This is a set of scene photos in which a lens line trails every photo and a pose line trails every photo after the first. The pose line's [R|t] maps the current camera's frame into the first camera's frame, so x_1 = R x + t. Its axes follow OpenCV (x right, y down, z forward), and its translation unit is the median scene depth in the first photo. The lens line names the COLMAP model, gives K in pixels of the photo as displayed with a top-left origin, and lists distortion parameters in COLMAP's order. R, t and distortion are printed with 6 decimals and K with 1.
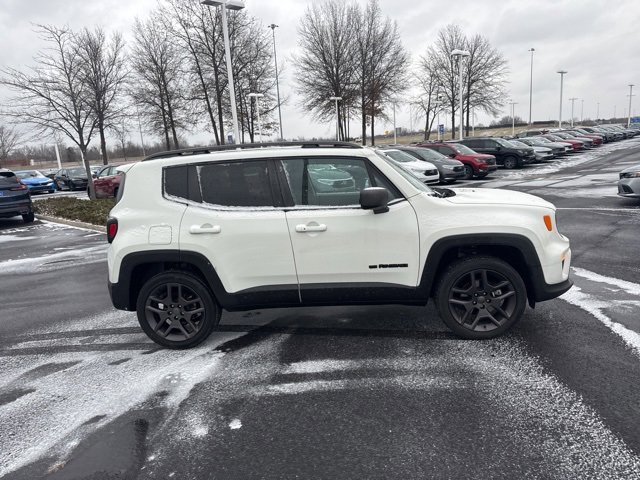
lens RADIAL K [[449.5, 0, 322.3], [0, 449.5, 241.3], [0, 0, 1]] dist [0.054995, -0.070442]
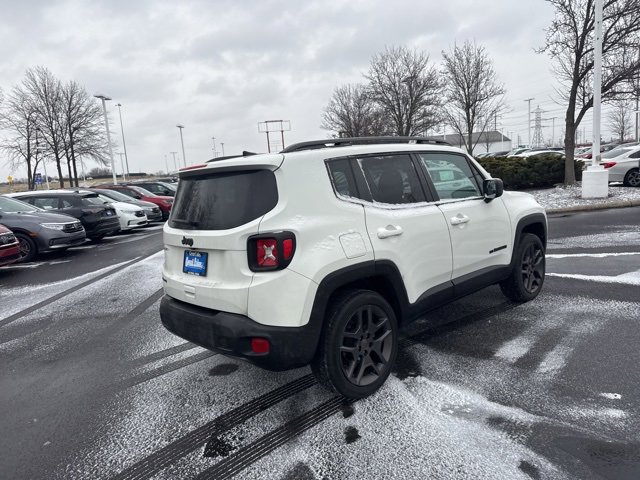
lens RADIAL K [[450.9, 0, 322.1], [0, 450.9, 236.4], [0, 0, 1]] dist [0.055049, -0.070801]
pose [[0.670898, -0.087281, 0.736396, -0.936300], [0.175917, 0.983434, -0.043710, -0.003908], [-0.720382, 0.158870, 0.675138, 0.518266]]
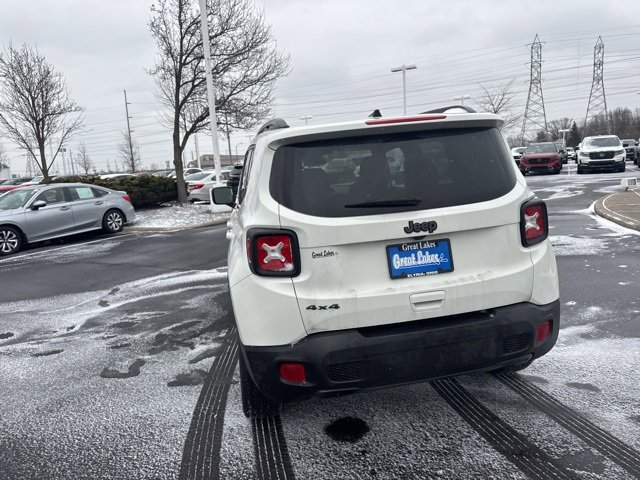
lens RADIAL K [[450.9, 0, 322.1], [0, 450.9, 236.4], [0, 0, 1]] dist [0.055049, -0.070801]
pose [[-0.270192, -0.061035, 0.960870, -0.992815], [0.270197, 0.953077, 0.136518, -0.164560], [-0.924116, 0.296511, -0.241022, 1.459600]]
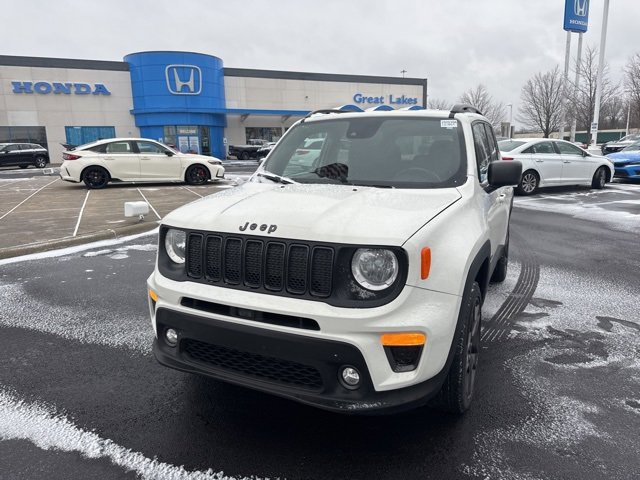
lens RADIAL K [[452.6, 0, 323.7], [0, 452.6, 239.0], [0, 0, 1]] dist [0.045657, -0.063189]
pose [[-0.345479, 0.256906, -0.902576, 0.984562], [-0.141818, 0.936458, 0.320833, -0.276150], [0.927649, 0.238843, -0.287093, 1.351467]]
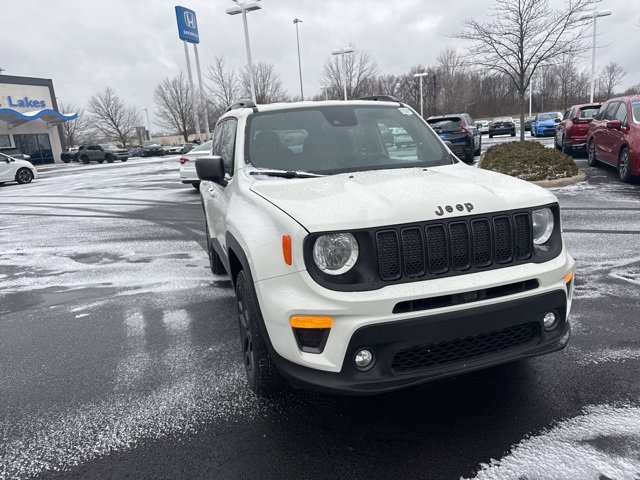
lens RADIAL K [[449.5, 0, 322.3], [0, 449.5, 241.3], [0, 0, 1]] dist [0.054995, -0.070442]
pose [[0.397375, 0.247896, -0.883539, 0.934263], [-0.132234, 0.968241, 0.212188, -0.160741], [0.908079, 0.032515, 0.417535, 0.770579]]
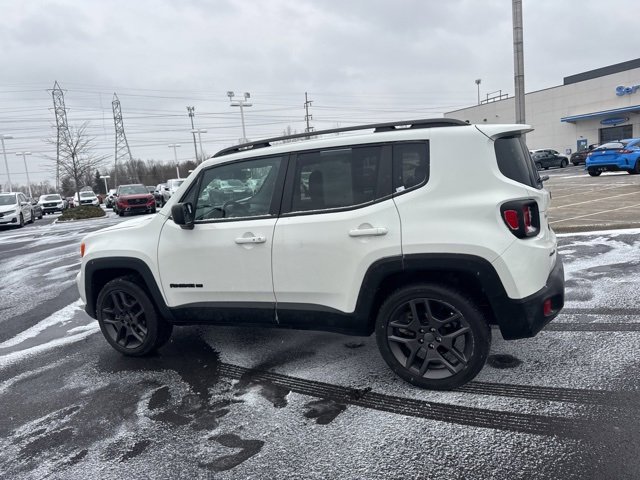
lens RADIAL K [[449.5, 0, 322.3], [0, 449.5, 241.3], [0, 0, 1]] dist [0.054995, -0.070442]
pose [[-0.934817, 0.103579, 0.339689, -0.397999], [0.211457, 0.930819, 0.298098, -0.329858], [-0.285312, 0.350497, -0.892048, 2.112052]]
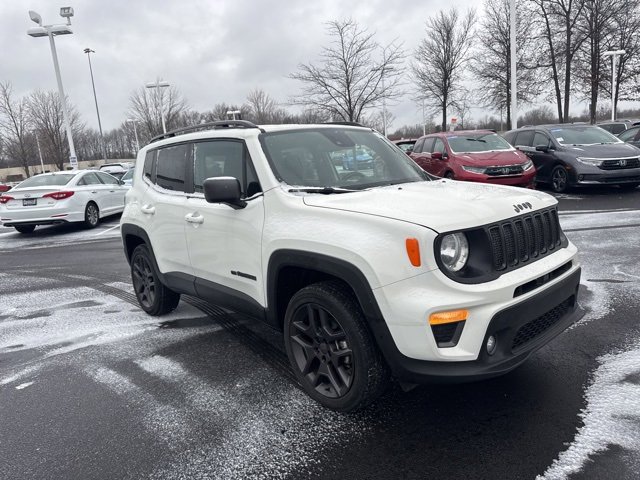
lens RADIAL K [[451.4, 0, 322.5], [0, 451.4, 239.2], [0, 0, 1]] dist [0.008736, -0.002359]
pose [[0.732482, 0.132464, -0.667775, 0.746026], [-0.099952, 0.991183, 0.086980, -0.089641], [0.673409, 0.003034, 0.739264, 0.475400]]
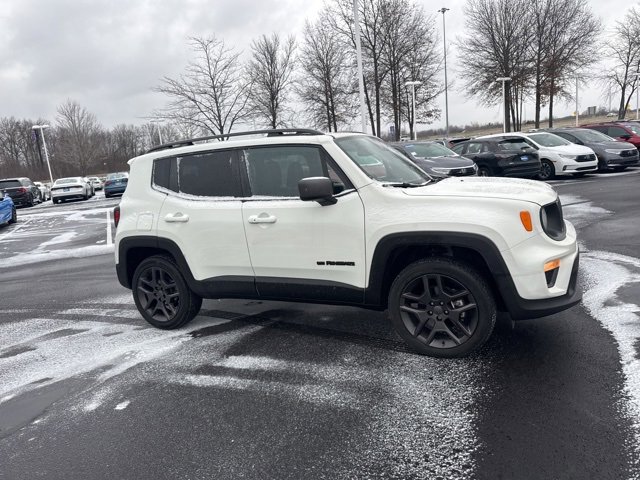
lens RADIAL K [[450.9, 0, 322.1], [0, 450.9, 236.4], [0, 0, 1]] dist [0.055049, -0.070801]
pose [[0.933733, 0.039745, -0.355757, 0.423026], [-0.036293, 0.999207, 0.016375, -0.013137], [0.356126, -0.002378, 0.934435, 0.131895]]
